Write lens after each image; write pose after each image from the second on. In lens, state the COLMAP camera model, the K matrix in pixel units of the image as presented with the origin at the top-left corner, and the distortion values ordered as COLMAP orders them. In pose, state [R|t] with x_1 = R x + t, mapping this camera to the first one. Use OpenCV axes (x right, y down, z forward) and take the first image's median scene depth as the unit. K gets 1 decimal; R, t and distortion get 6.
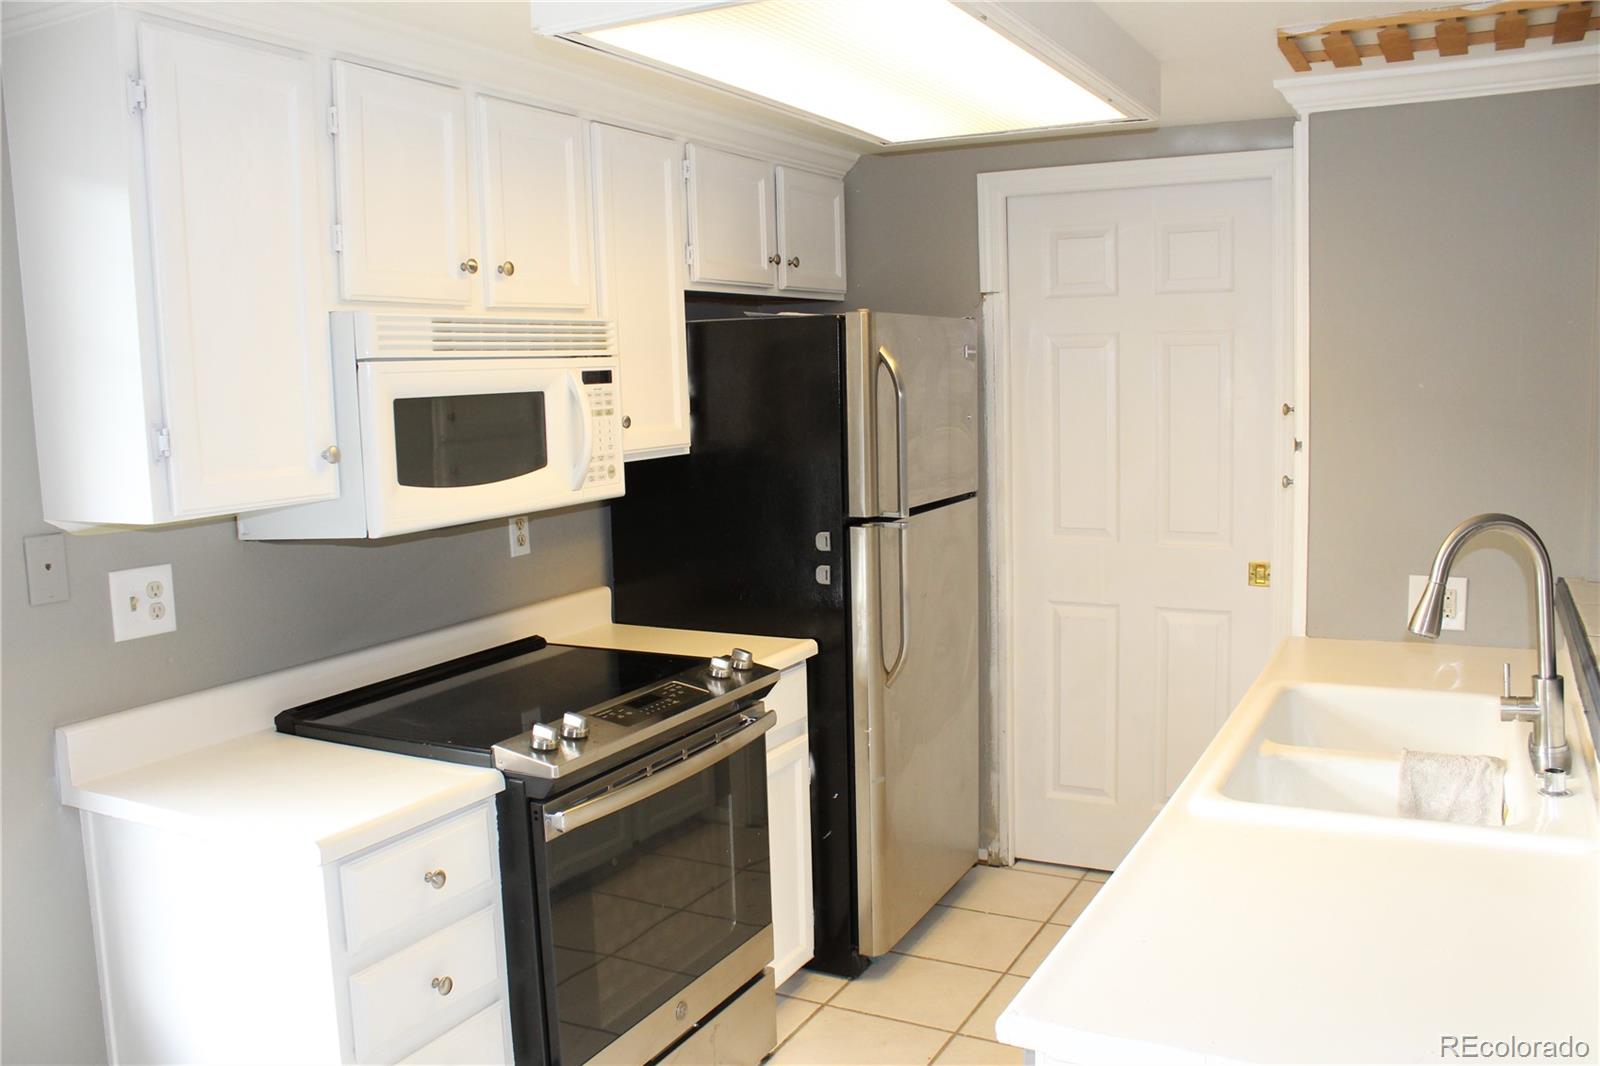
lens RADIAL K [[1322.9, 0, 797.9], [0, 1322.9, 535.4], [0, 0, 1]] dist [-0.166563, 0.142471]
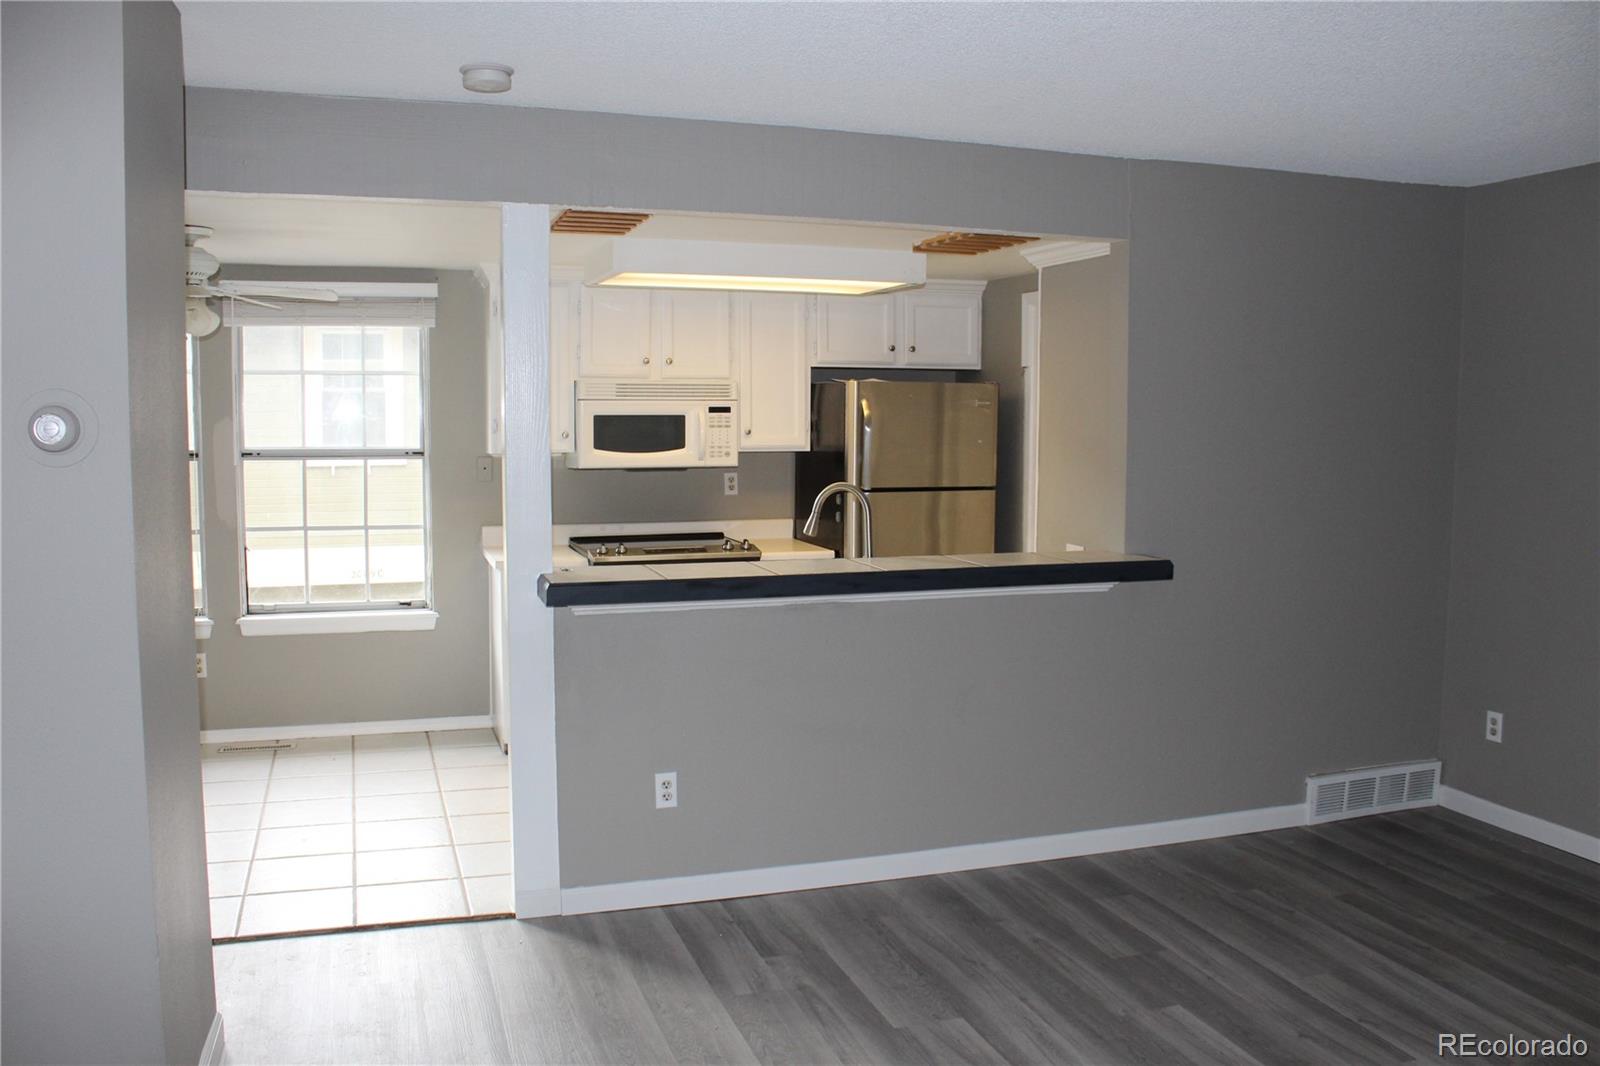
lens RADIAL K [[1322.9, 0, 799.2], [0, 1322.9, 526.6], [0, 0, 1]] dist [-0.166563, 0.142471]
pose [[0.732561, 0.093247, -0.674284, 1.475079], [-0.109698, 0.993797, 0.018254, 0.017716], [0.671804, 0.060596, 0.738246, -0.523581]]
